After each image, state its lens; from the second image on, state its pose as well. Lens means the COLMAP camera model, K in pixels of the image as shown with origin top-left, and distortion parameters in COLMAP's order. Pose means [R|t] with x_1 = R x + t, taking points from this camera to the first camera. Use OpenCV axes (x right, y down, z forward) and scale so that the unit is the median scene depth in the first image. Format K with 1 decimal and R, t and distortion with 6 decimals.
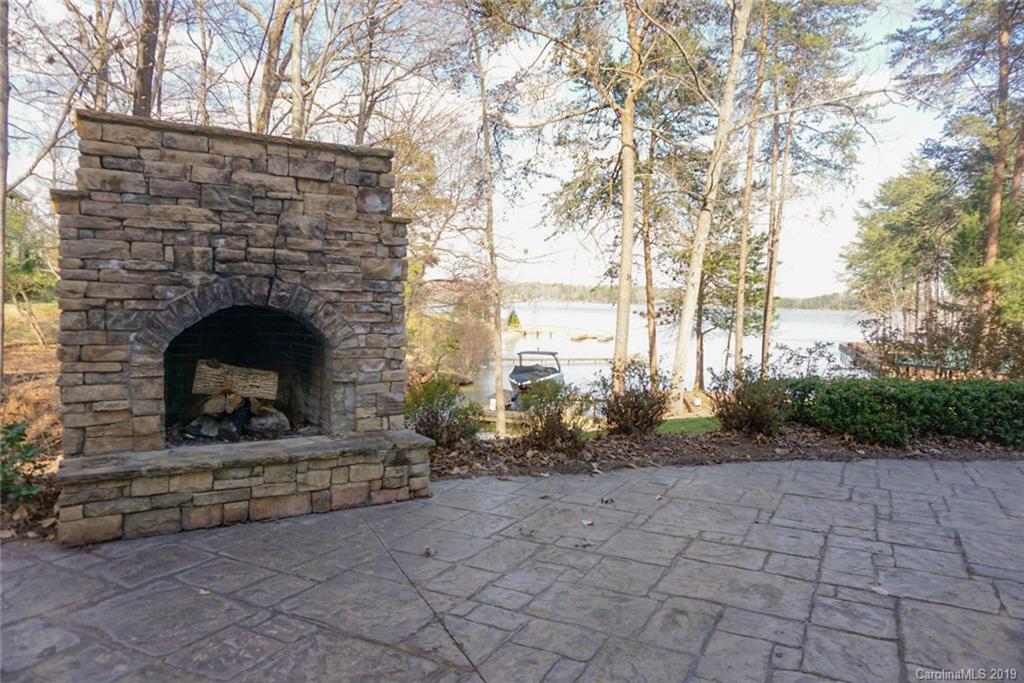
lens RADIAL K [[682.4, 0, 512.0], [0, 682.4, 341.5], [0, 0, 1]] dist [-0.106737, 0.074179]
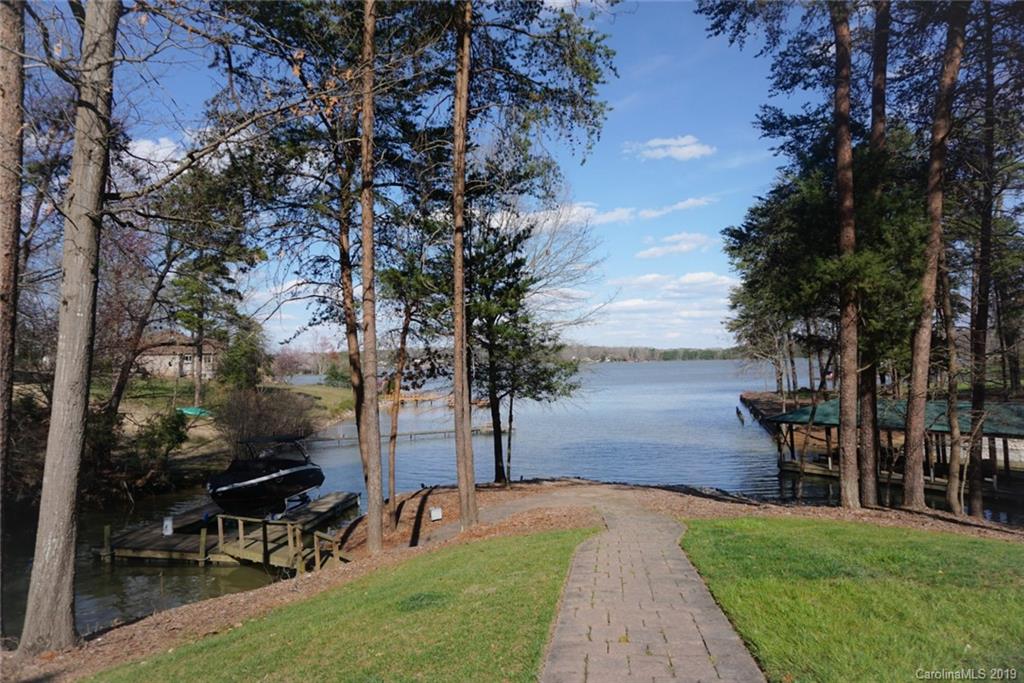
lens RADIAL K [[682.4, 0, 512.0], [0, 682.4, 341.5], [0, 0, 1]] dist [-0.106737, 0.074179]
pose [[0.994131, -0.038170, 0.101221, 0.317144], [0.047259, 0.994912, -0.088976, -0.003599], [-0.097310, 0.093238, 0.990877, 0.384761]]
